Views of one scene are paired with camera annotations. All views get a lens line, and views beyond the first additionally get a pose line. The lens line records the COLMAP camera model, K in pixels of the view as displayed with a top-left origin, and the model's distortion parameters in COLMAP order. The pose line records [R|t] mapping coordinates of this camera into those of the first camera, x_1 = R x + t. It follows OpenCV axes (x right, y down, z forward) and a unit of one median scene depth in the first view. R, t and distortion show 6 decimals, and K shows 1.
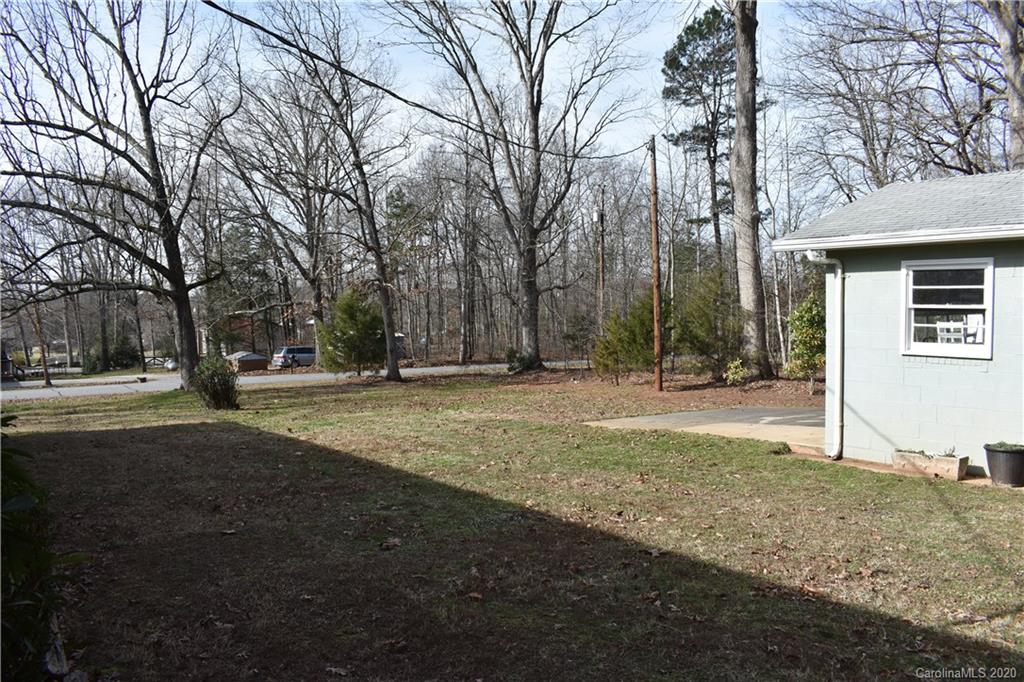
lens RADIAL K [[806.4, 0, 512.0], [0, 806.4, 341.0], [0, 0, 1]] dist [-0.093242, 0.012758]
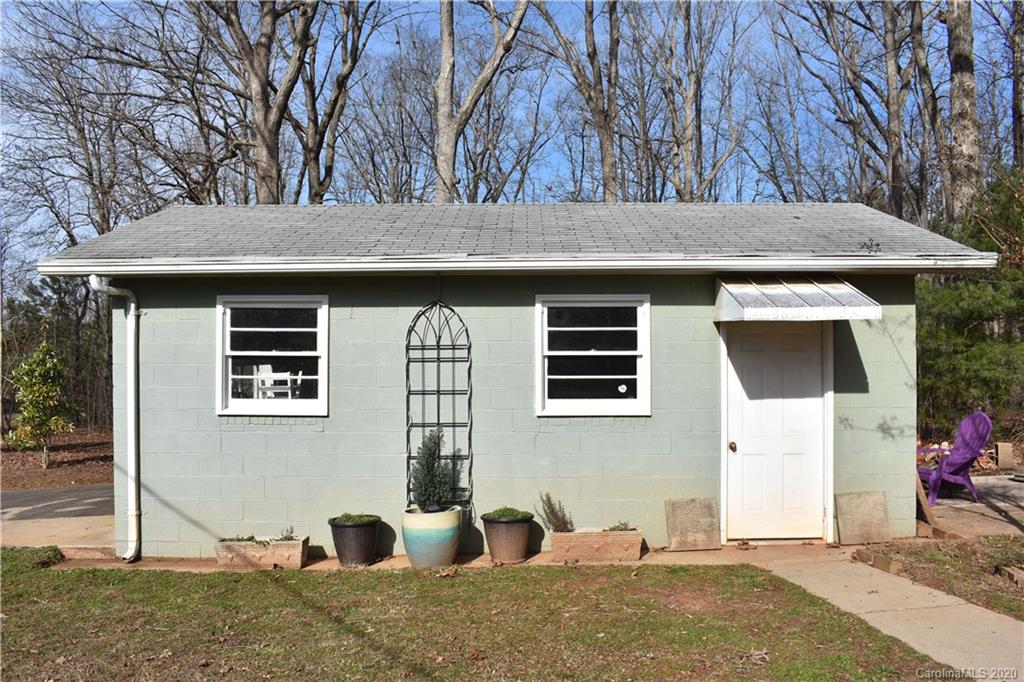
lens RADIAL K [[850.4, 0, 512.0], [0, 850.4, 341.0], [0, 0, 1]] dist [-0.086014, 0.000378]
pose [[0.610624, 0.019449, 0.791682, 0.011360], [0.034360, 0.998106, -0.051022, -0.003573], [-0.791175, 0.058358, 0.608799, 0.263535]]
